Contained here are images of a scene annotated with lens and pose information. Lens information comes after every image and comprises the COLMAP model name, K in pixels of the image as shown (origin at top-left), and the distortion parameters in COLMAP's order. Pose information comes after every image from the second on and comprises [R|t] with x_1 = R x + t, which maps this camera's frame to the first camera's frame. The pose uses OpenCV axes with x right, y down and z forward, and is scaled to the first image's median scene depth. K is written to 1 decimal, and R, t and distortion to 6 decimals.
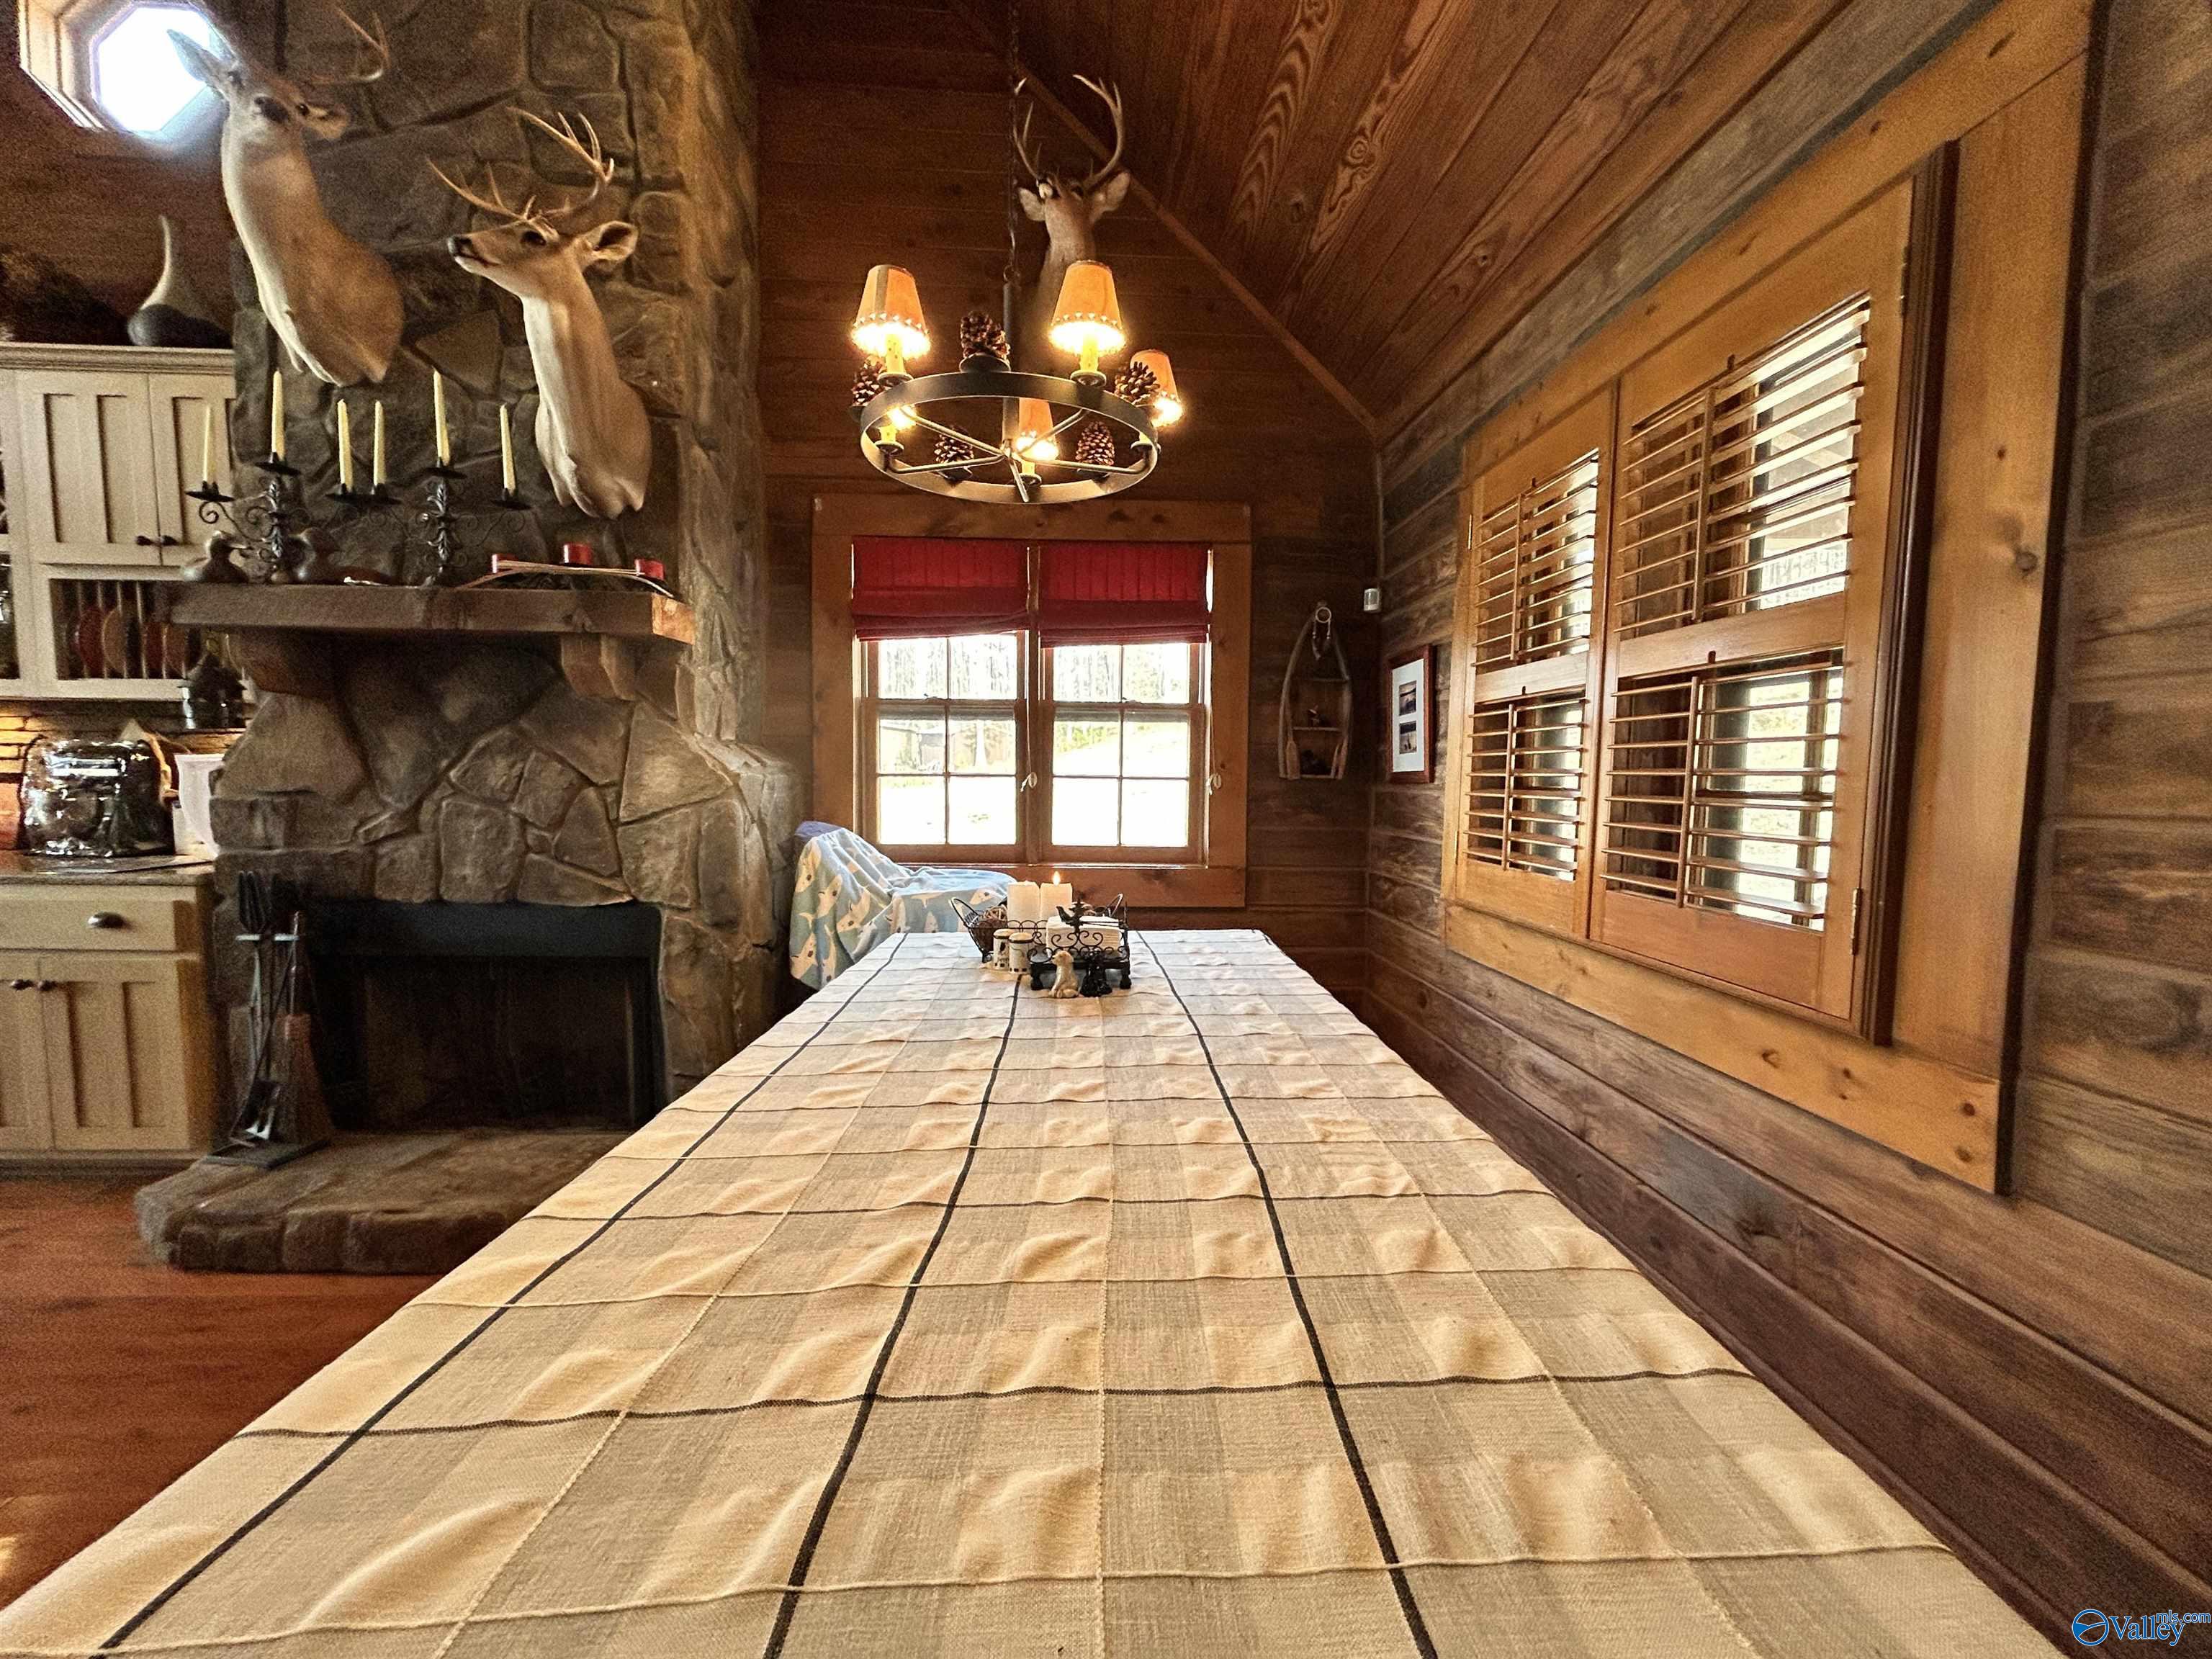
lens RADIAL K [[887.0, 0, 1106.0], [0, 887.0, 829.5], [0, 0, 1]] dist [-0.001594, 0.000102]
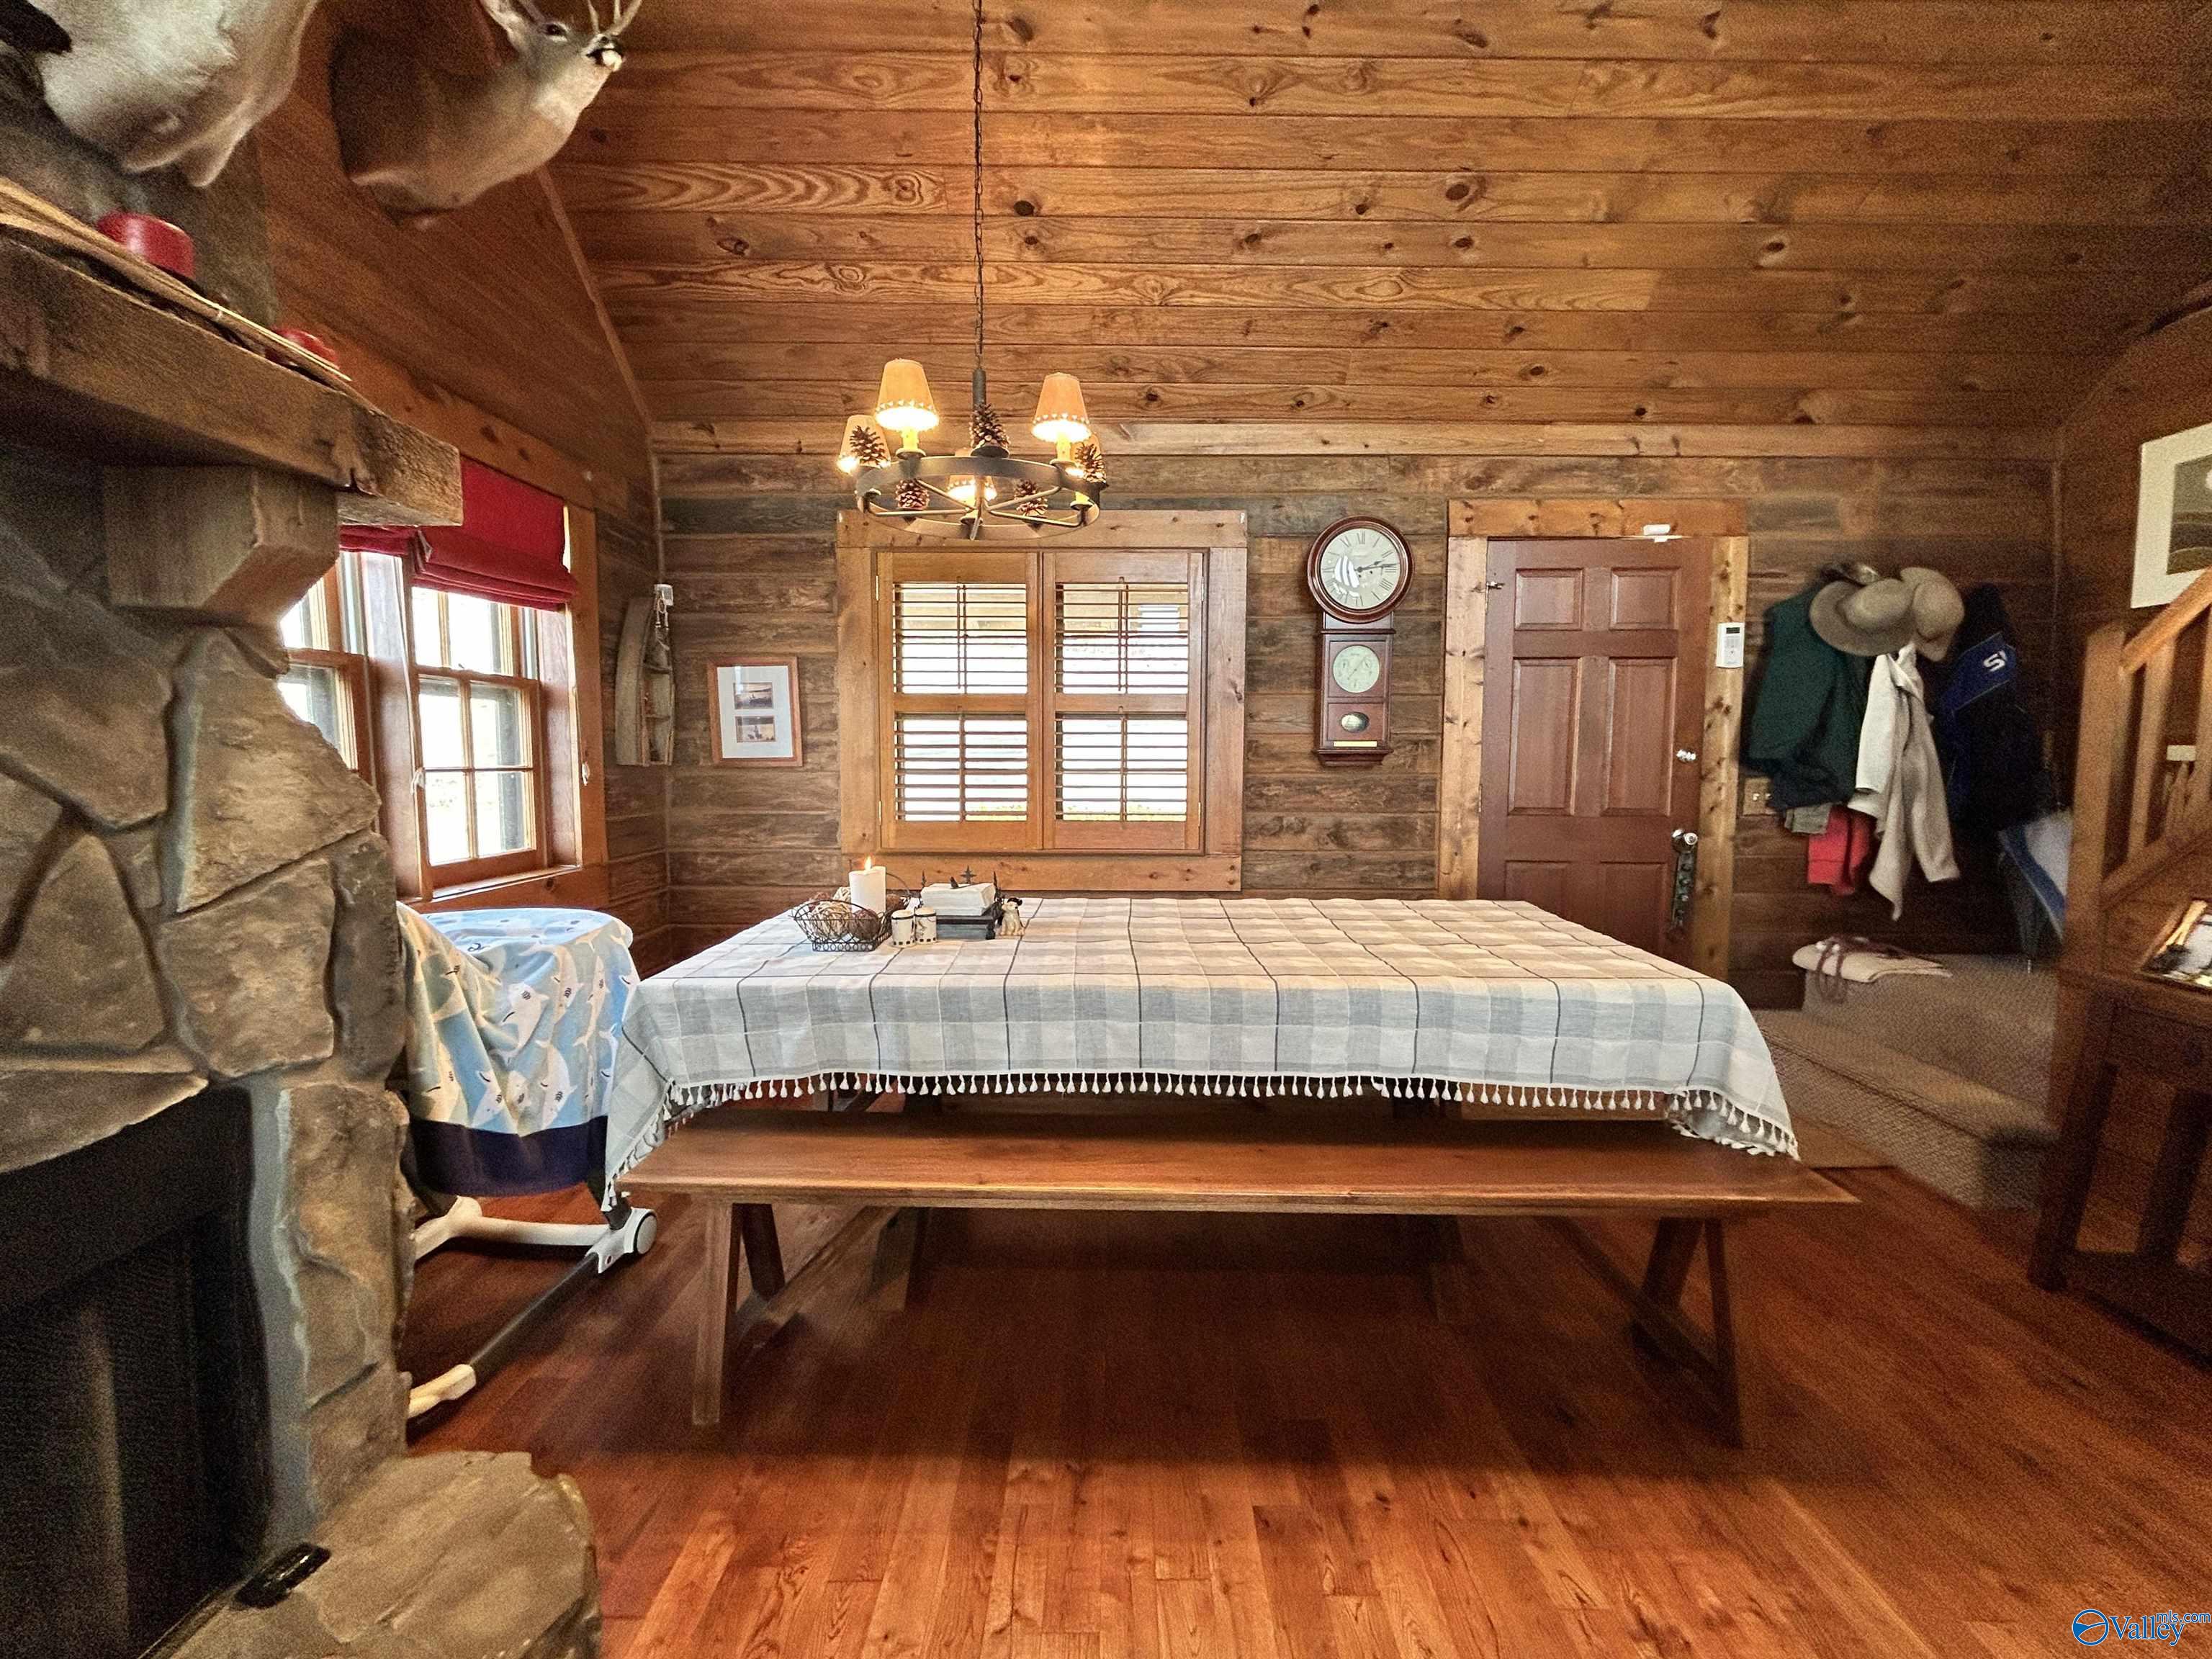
lens RADIAL K [[887.0, 0, 1106.0], [0, 887.0, 829.5], [0, 0, 1]] dist [-0.001594, 0.000102]
pose [[0.061087, -0.096010, 0.993504, -0.938024], [0.060290, 0.993900, 0.092341, -0.059039], [-0.996310, 0.054258, 0.066503, 0.531497]]
